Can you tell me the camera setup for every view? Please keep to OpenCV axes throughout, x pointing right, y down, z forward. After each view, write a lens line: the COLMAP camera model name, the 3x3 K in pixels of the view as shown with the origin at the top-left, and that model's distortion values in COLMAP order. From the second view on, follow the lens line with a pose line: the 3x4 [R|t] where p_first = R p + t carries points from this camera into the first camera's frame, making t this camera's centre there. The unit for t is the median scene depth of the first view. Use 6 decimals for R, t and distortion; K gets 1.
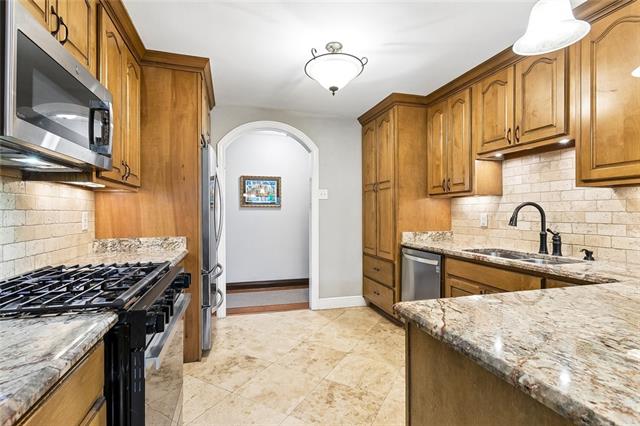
lens RADIAL K [[310.2, 0, 320.8], [0, 310.2, 213.8], [0, 0, 1]] dist [-0.000320, -0.000305]
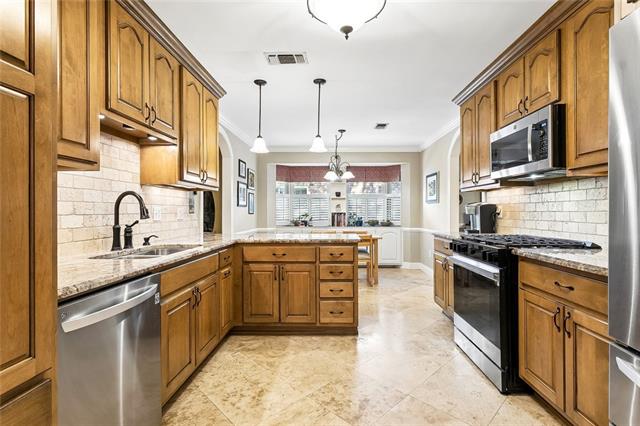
lens RADIAL K [[310.2, 0, 324.2], [0, 310.2, 212.8], [0, 0, 1]] dist [-0.000320, -0.000305]
pose [[-0.951488, -0.013797, 0.307375, -0.123545], [-0.014407, 0.999896, 0.000285, 0.015432], [-0.307347, -0.004158, -0.951588, 1.756833]]
